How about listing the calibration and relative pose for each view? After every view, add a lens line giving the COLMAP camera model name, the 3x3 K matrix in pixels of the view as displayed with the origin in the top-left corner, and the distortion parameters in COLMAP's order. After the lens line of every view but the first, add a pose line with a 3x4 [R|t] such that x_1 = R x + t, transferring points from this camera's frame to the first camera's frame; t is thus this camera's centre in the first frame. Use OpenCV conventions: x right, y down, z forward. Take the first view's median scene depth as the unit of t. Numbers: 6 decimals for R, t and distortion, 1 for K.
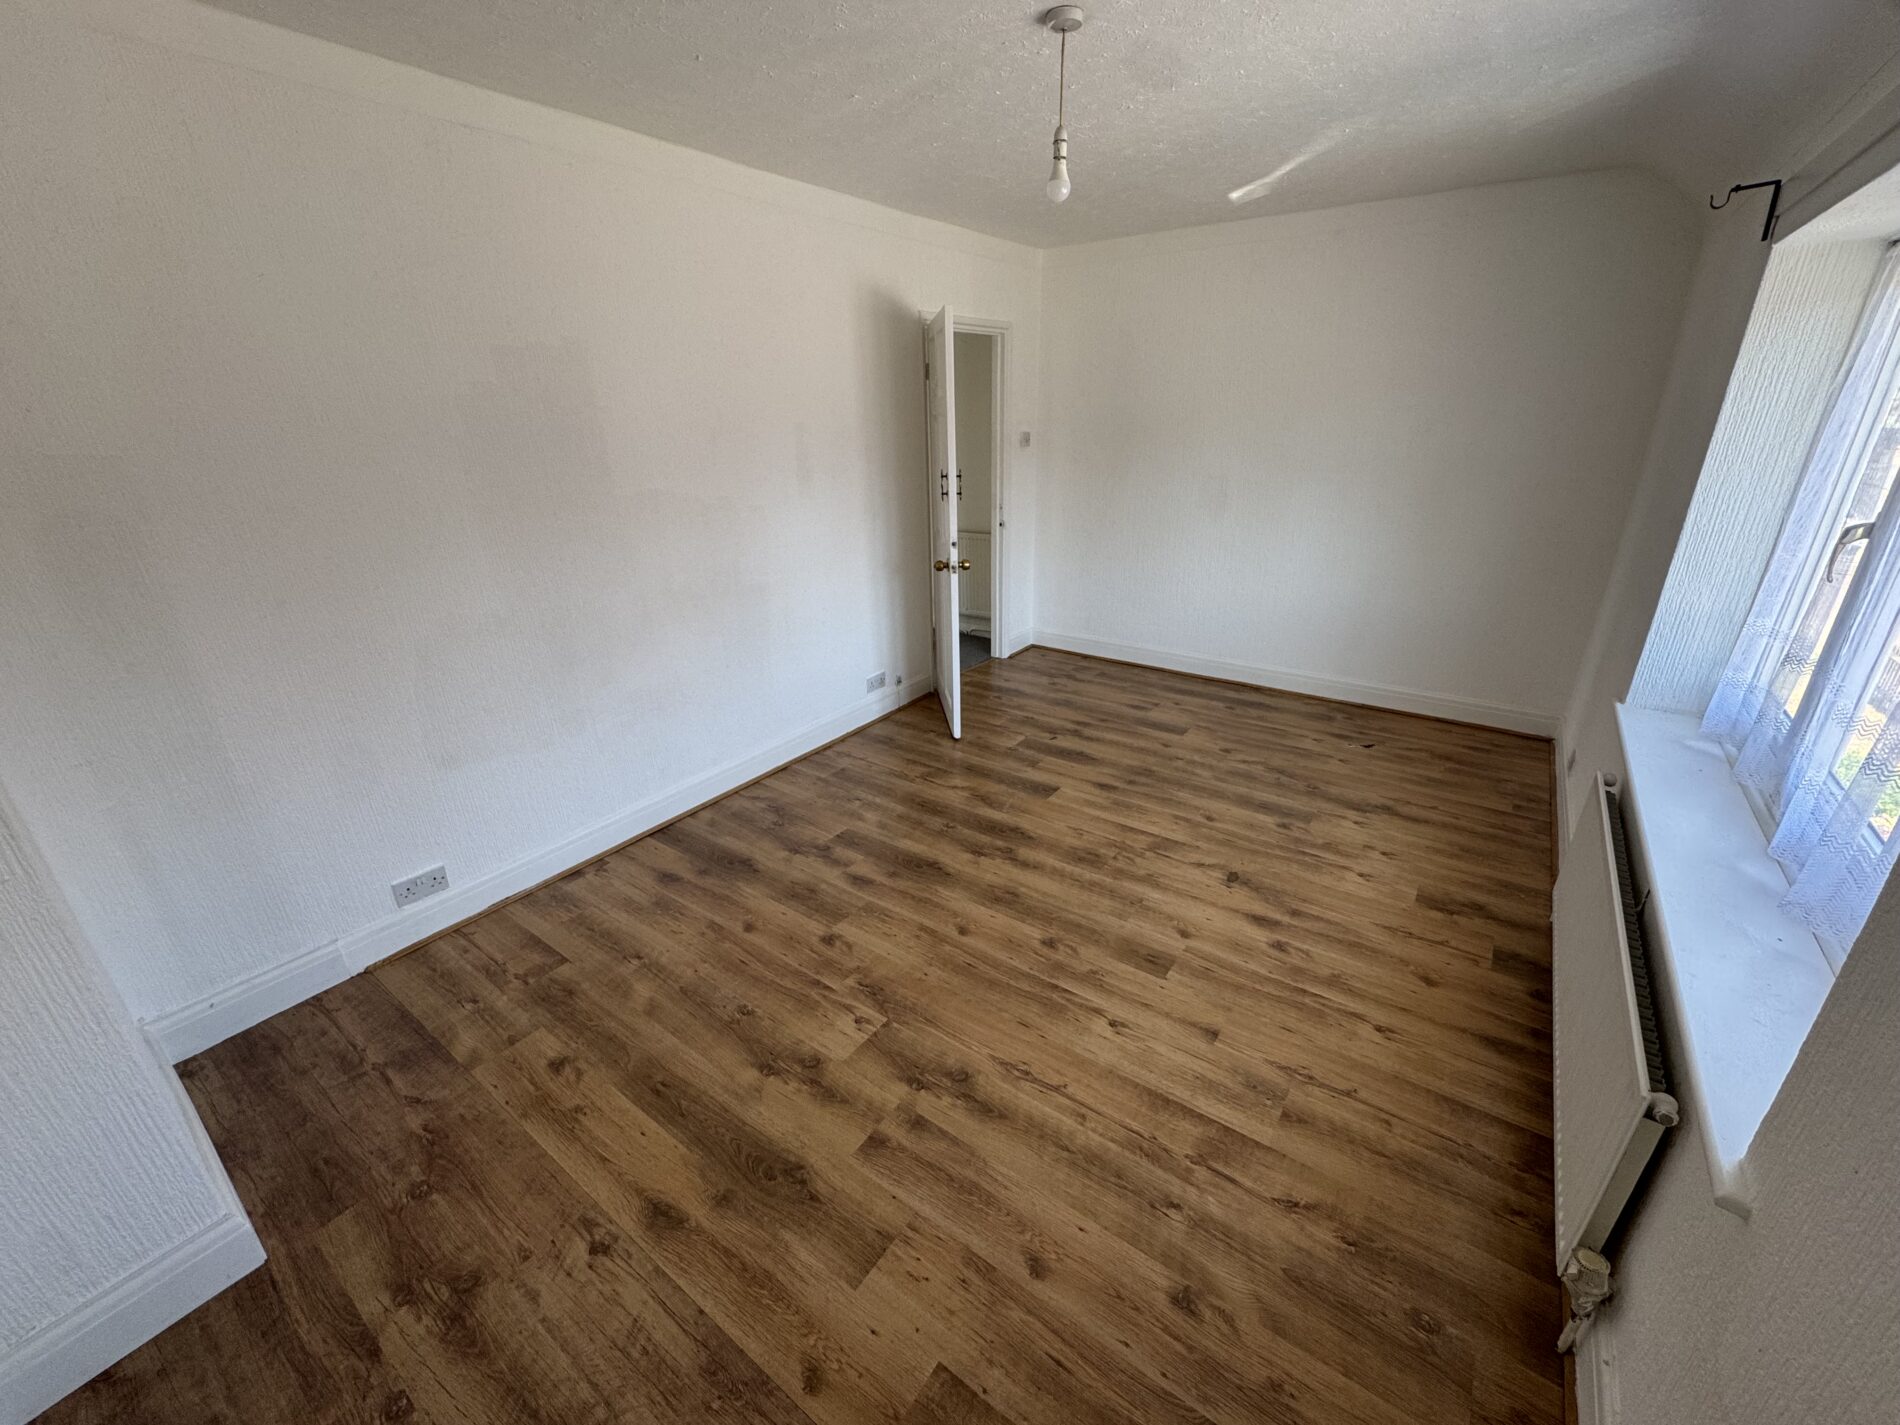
lens RADIAL K [[760.7, 0, 948.3], [0, 760.7, 715.2], [0, 0, 1]] dist [-0.003680, -0.001438]
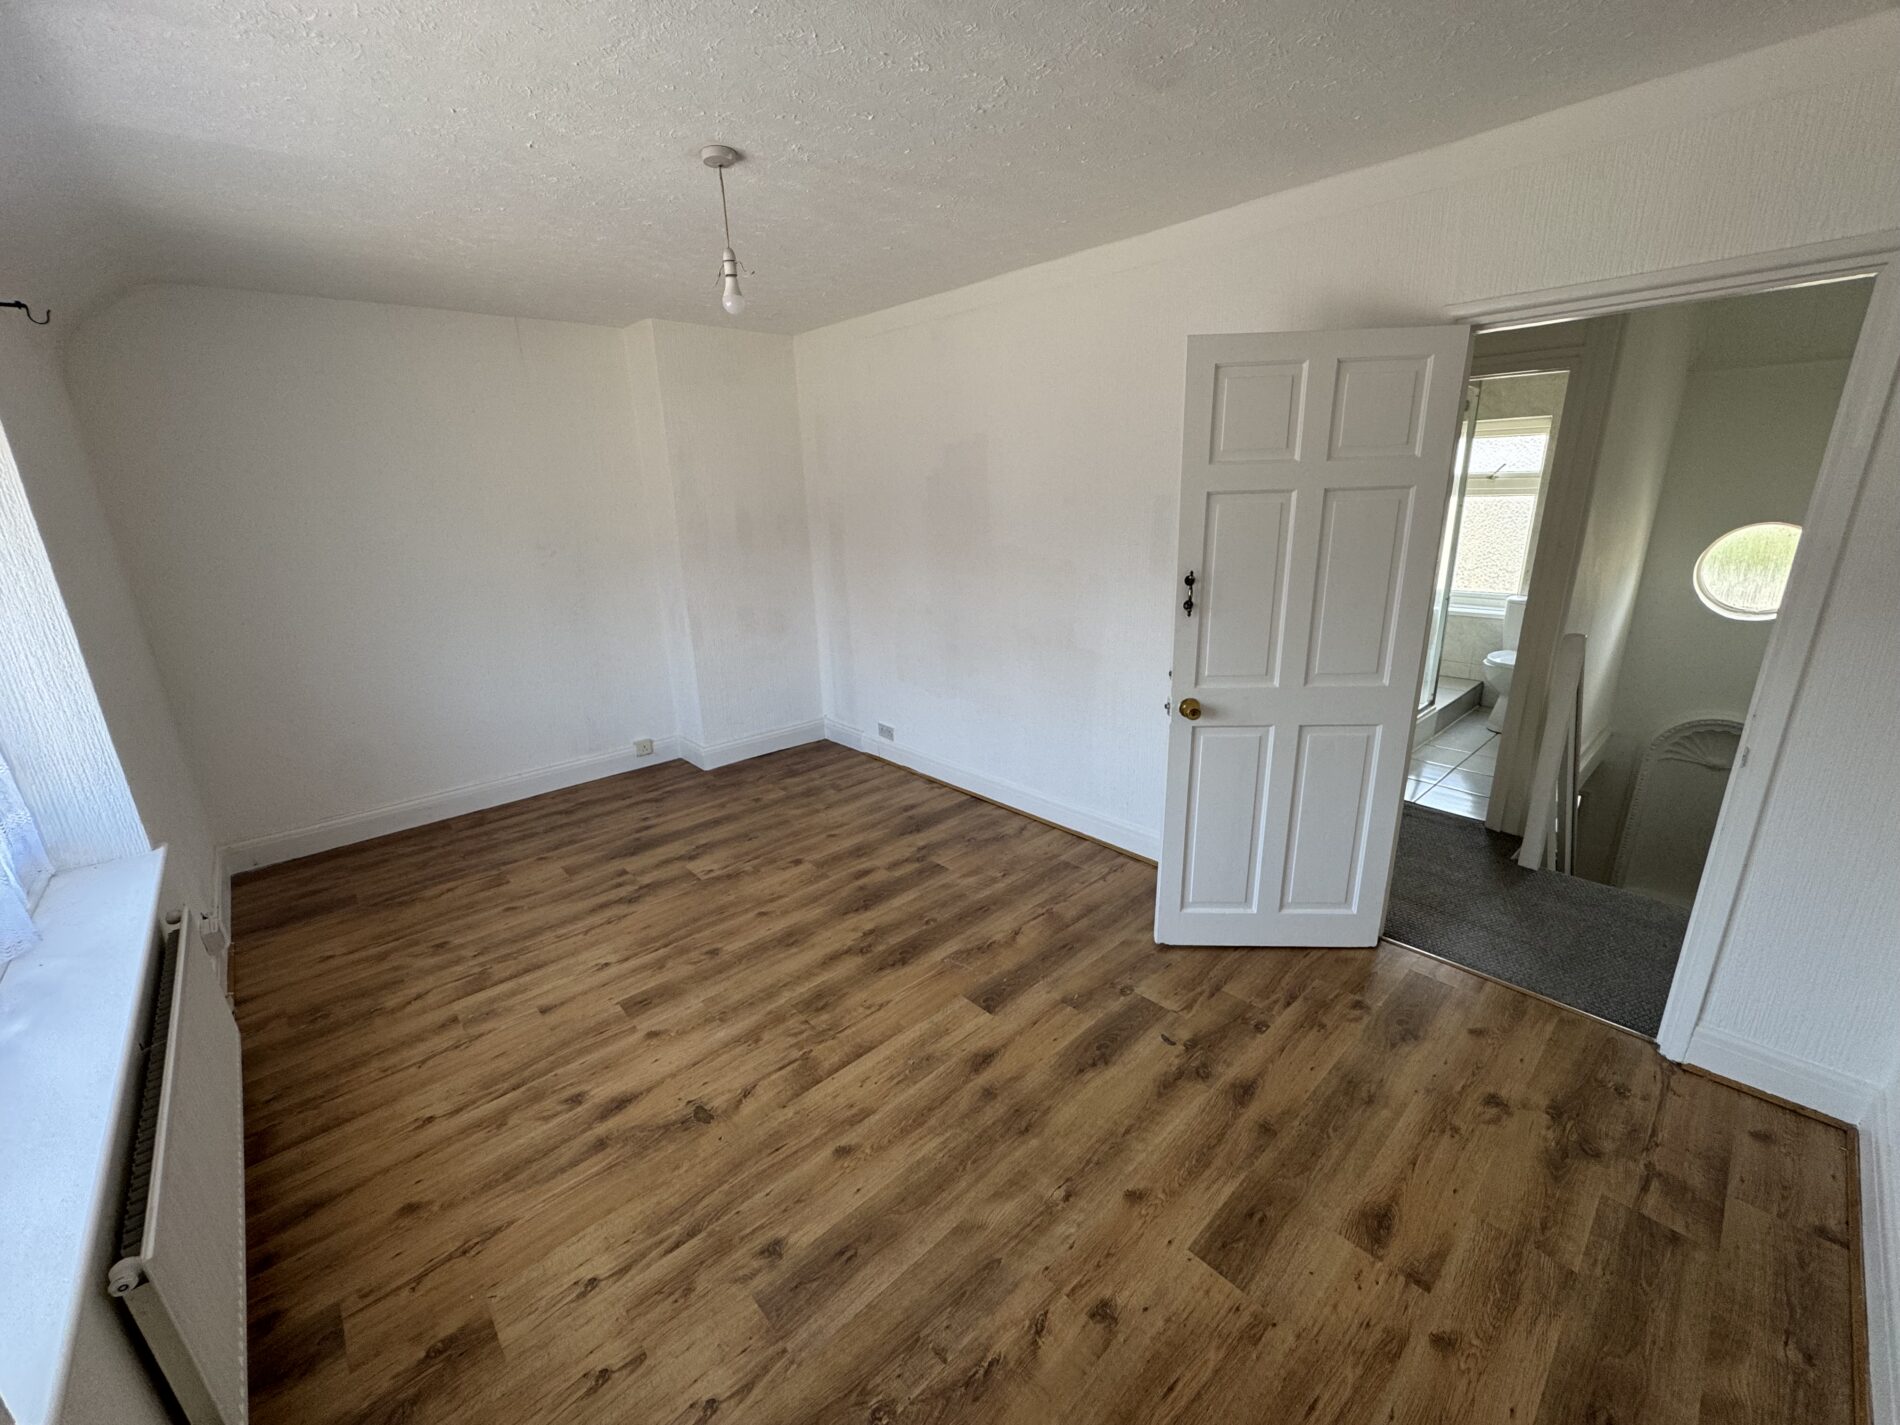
lens RADIAL K [[760.7, 0, 943.3], [0, 760.7, 720.0], [0, 0, 1]] dist [-0.003680, -0.001438]
pose [[-0.204363, 0.312637, -0.927628, 0.950758], [-0.334979, 0.868081, 0.366366, -0.503800], [0.919796, 0.385607, -0.072676, 1.191342]]
